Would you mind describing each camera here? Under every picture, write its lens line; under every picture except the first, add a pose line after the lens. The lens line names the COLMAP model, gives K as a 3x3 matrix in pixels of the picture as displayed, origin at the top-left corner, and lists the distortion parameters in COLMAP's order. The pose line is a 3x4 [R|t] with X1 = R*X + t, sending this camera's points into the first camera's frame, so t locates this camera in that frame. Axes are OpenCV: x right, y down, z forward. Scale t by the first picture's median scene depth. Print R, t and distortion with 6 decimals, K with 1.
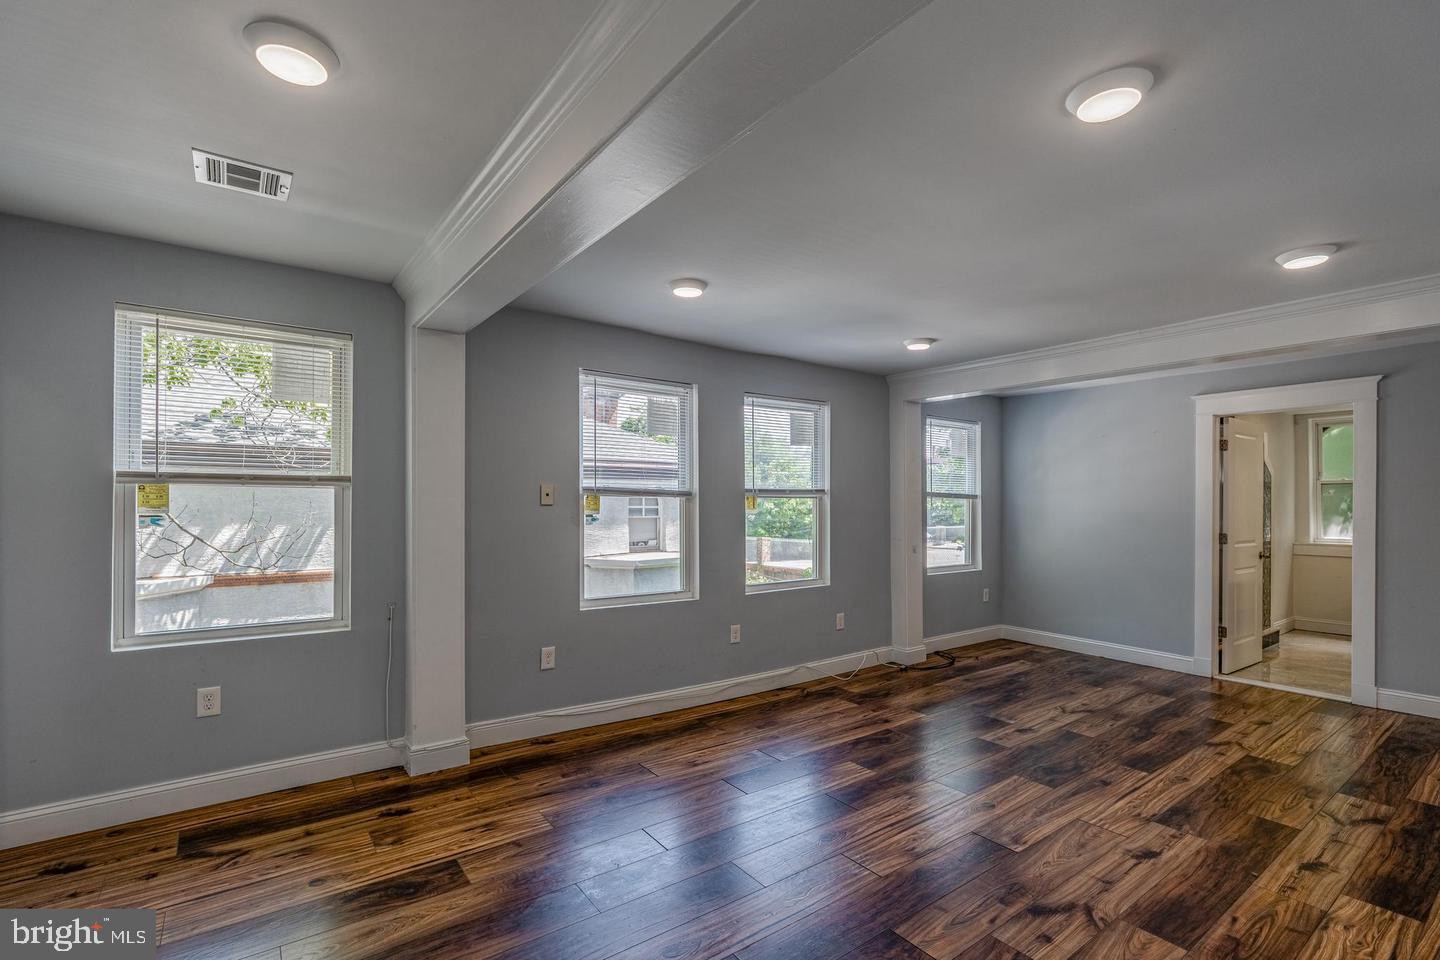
lens RADIAL K [[663.3, 0, 721.9], [0, 663.3, 501.5], [0, 0, 1]] dist [0.001035, -0.000484]
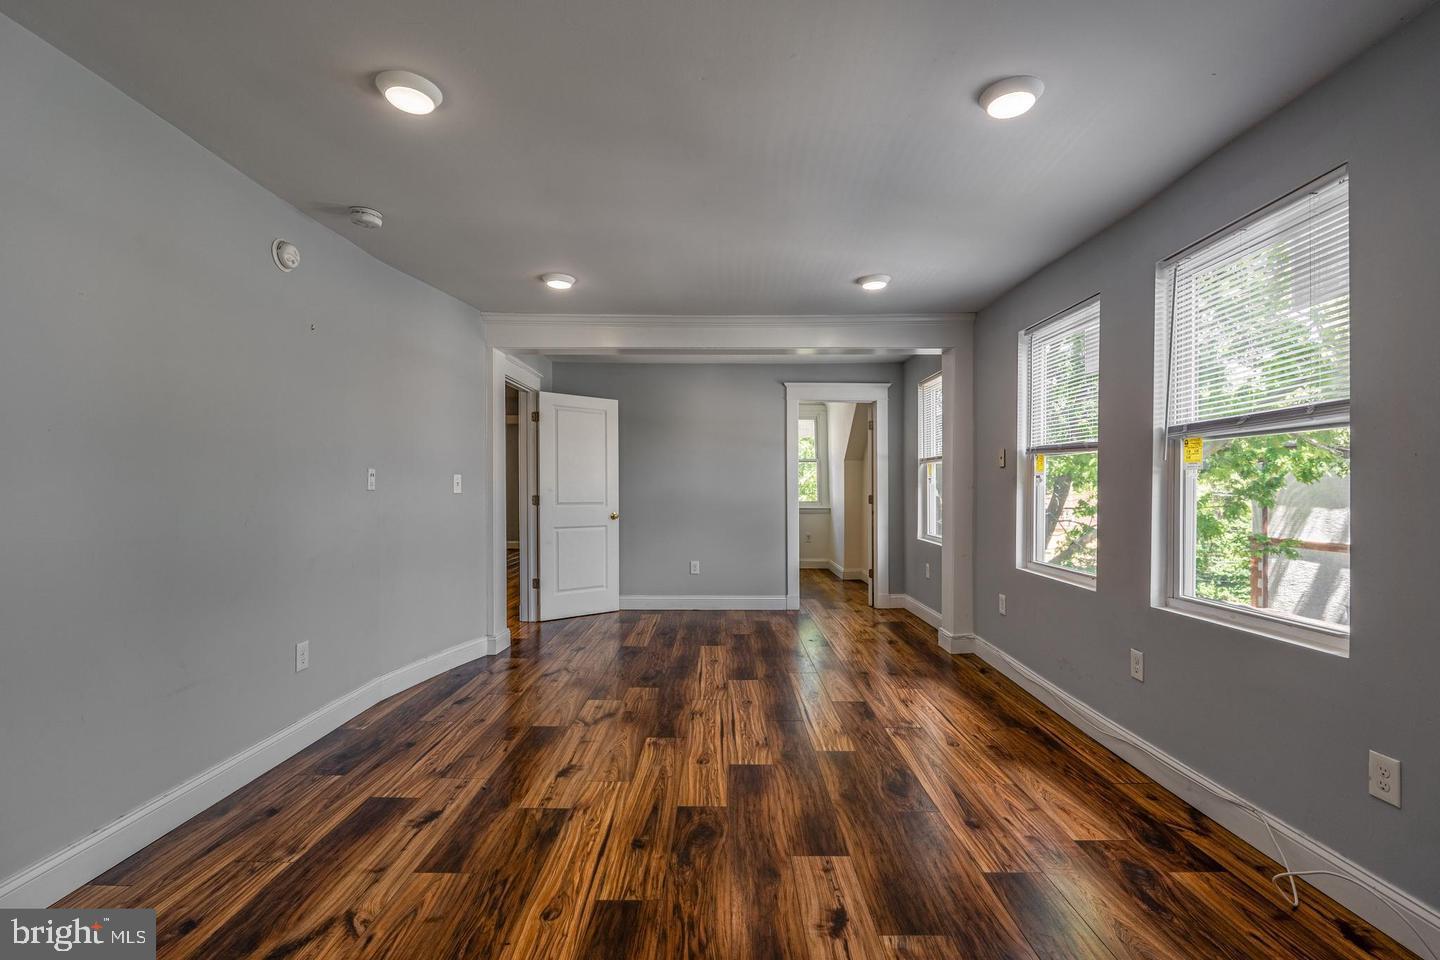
lens RADIAL K [[628.4, 0, 720.0], [0, 628.4, 480.0], [0, 0, 1]] dist [-0.005134, -0.000314]
pose [[-0.604499, -0.021834, -0.796306, 1.189957], [-0.010242, 0.999755, -0.019637, 0.050638], [0.796540, -0.003715, -0.604575, 1.645397]]
